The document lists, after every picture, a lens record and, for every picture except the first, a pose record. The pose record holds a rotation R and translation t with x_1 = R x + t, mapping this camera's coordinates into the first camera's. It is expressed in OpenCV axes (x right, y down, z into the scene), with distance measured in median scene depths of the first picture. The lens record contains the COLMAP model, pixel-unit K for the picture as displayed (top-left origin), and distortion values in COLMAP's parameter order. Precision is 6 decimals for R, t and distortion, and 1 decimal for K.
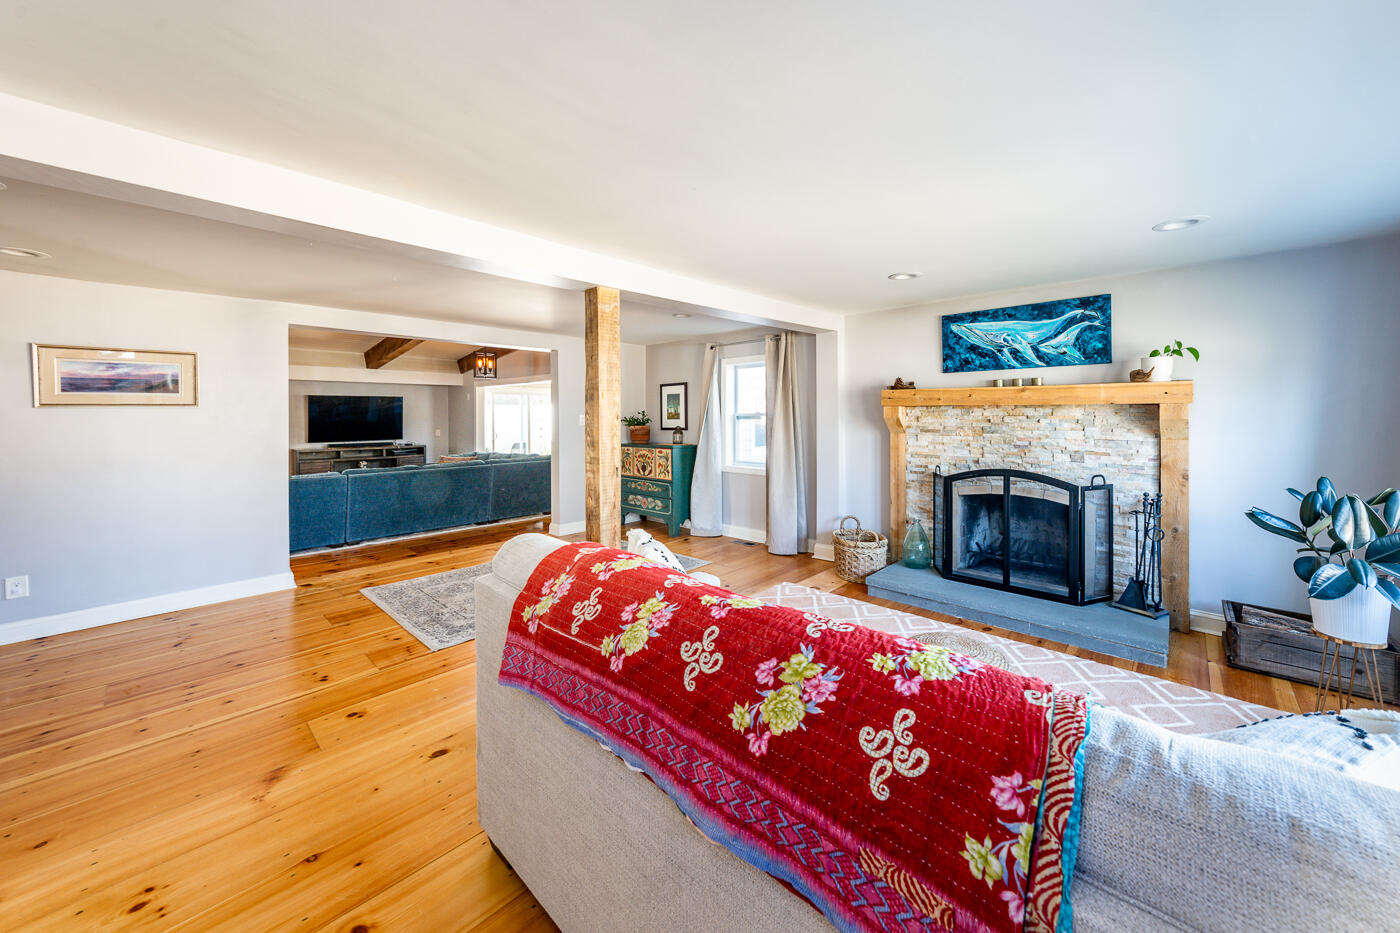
lens RADIAL K [[513.5, 0, 713.3], [0, 513.5, 424.8], [0, 0, 1]] dist [-0.002218, -0.001440]
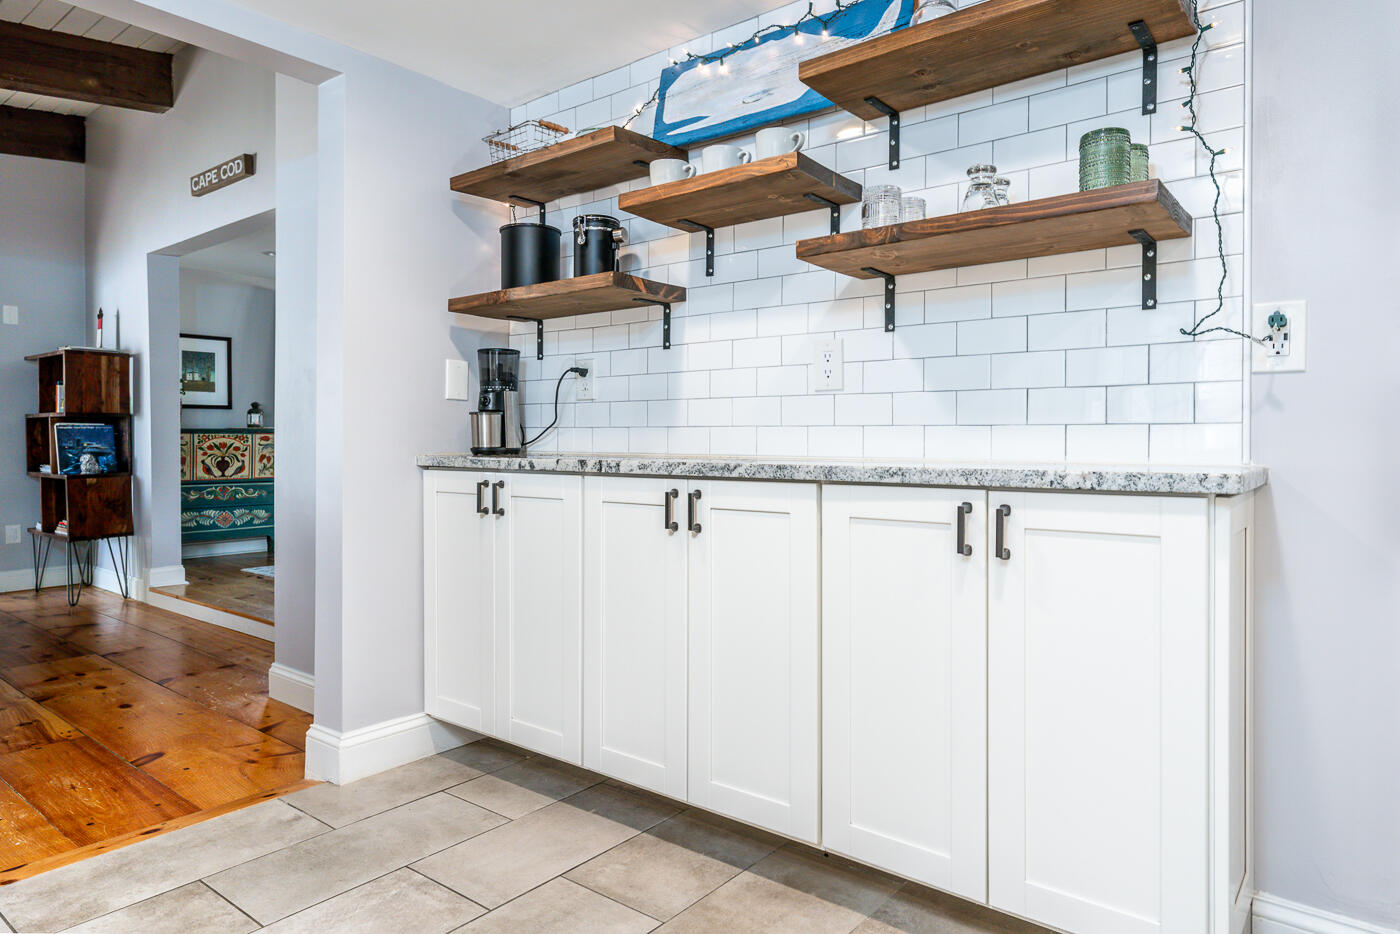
lens RADIAL K [[857.7, 0, 708.6], [0, 857.7, 449.5], [0, 0, 1]] dist [0.003104, 0.001230]
pose [[-0.078676, -0.007534, 0.996872, -2.311557], [0.015904, 0.999835, 0.008812, 0.120038], [-0.996773, 0.016547, -0.078543, 0.879776]]
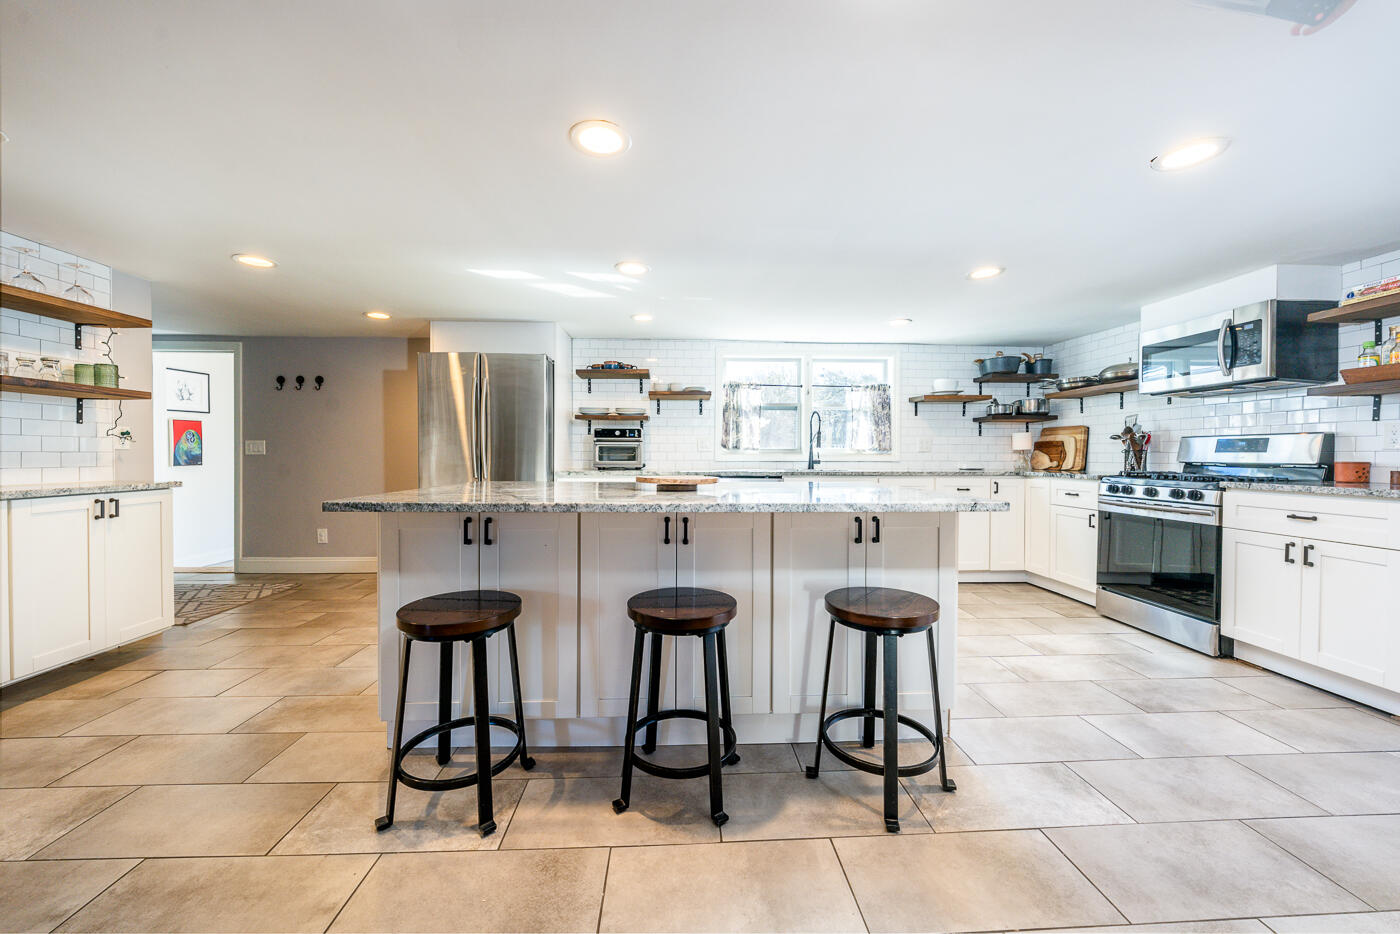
lens RADIAL K [[513.5, 0, 706.0], [0, 513.5, 462.9], [0, 0, 1]] dist [-0.002218, -0.001440]
pose [[-0.700989, 0.013669, -0.713041, -1.929763], [-0.011631, 0.999464, 0.030593, 0.069889], [0.713077, 0.029739, -0.700454, 1.866641]]
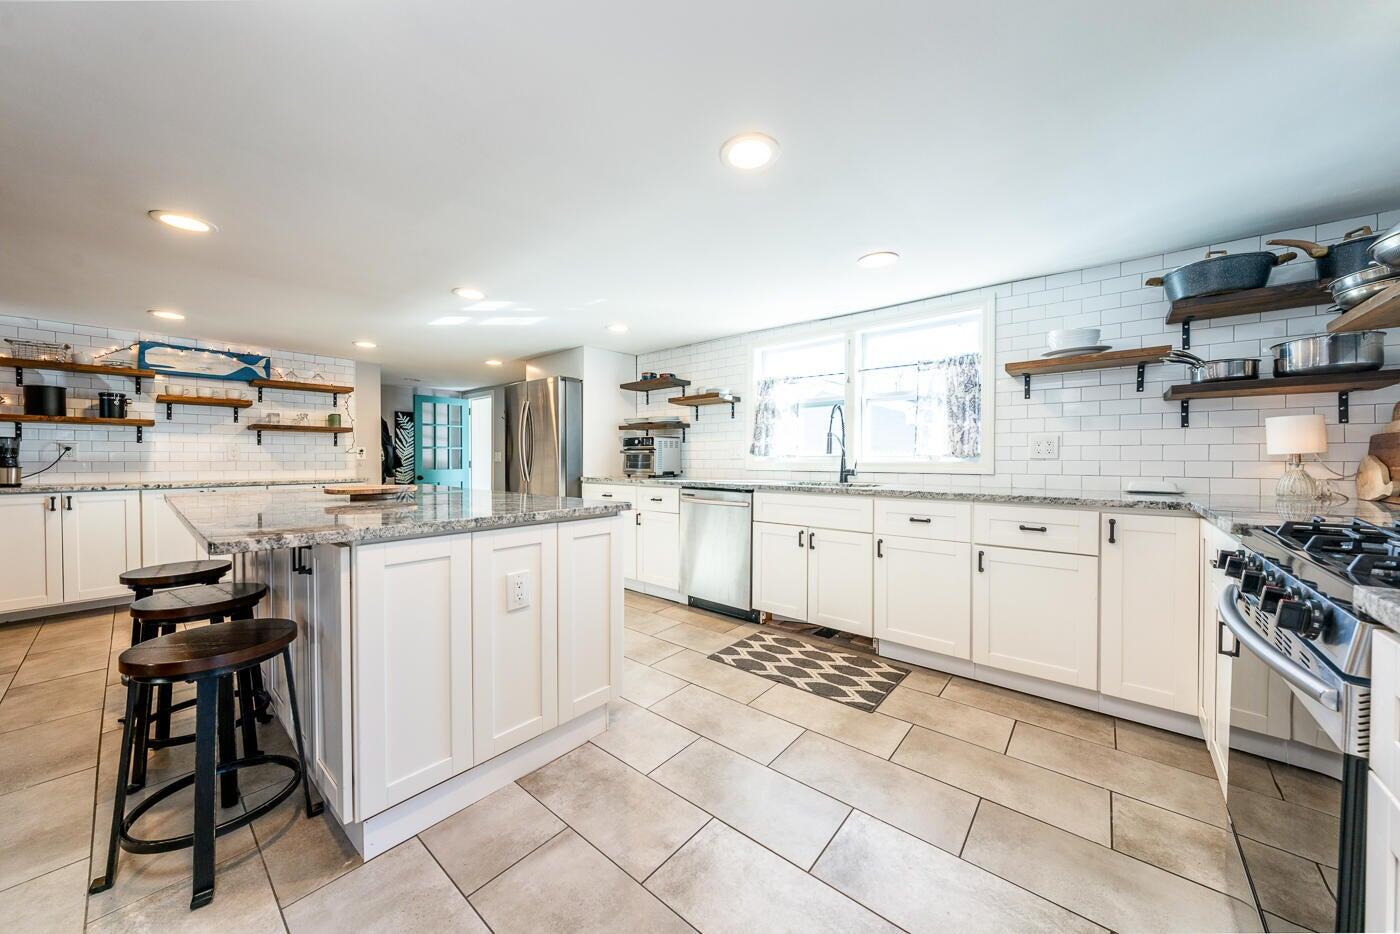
lens RADIAL K [[482.4, 0, 696.6], [0, 482.4, 458.5], [0, 0, 1]] dist [-0.002994, -0.001010]
pose [[-0.999165, 0.004720, -0.040582, -2.844503], [0.003968, 0.999819, 0.018581, 0.057568], [0.040663, 0.018405, -0.999003, 2.074417]]
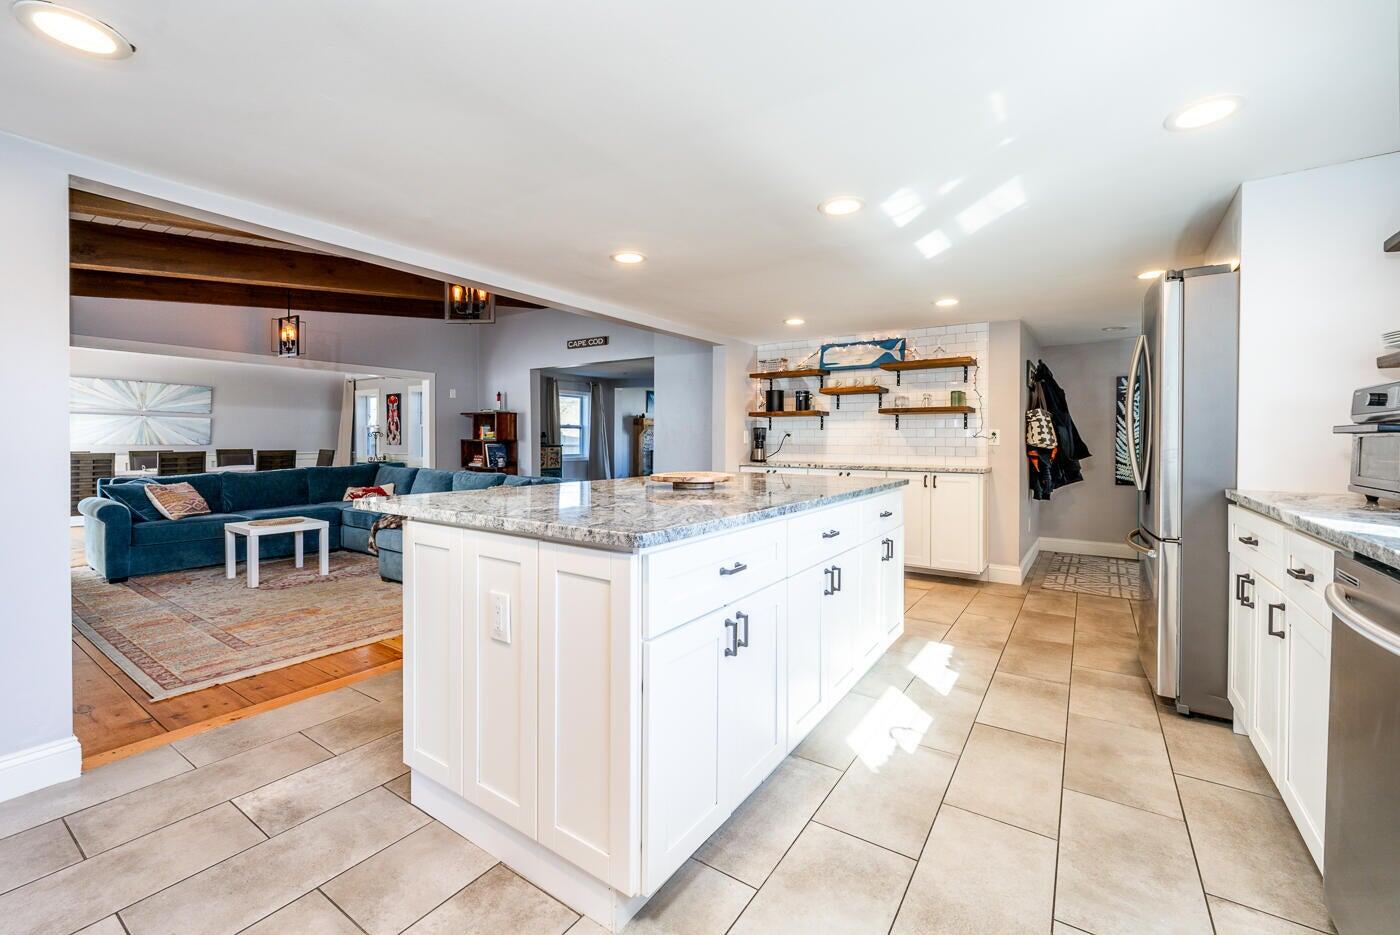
lens RADIAL K [[578.8, 0, 707.2], [0, 578.8, 445.6], [0, 0, 1]] dist [-0.004605, -0.000571]
pose [[-0.152056, -0.004151, 0.988363, -3.171095], [0.013618, 0.999887, 0.006294, 0.067066], [-0.988278, 0.014416, -0.151983, 1.447774]]
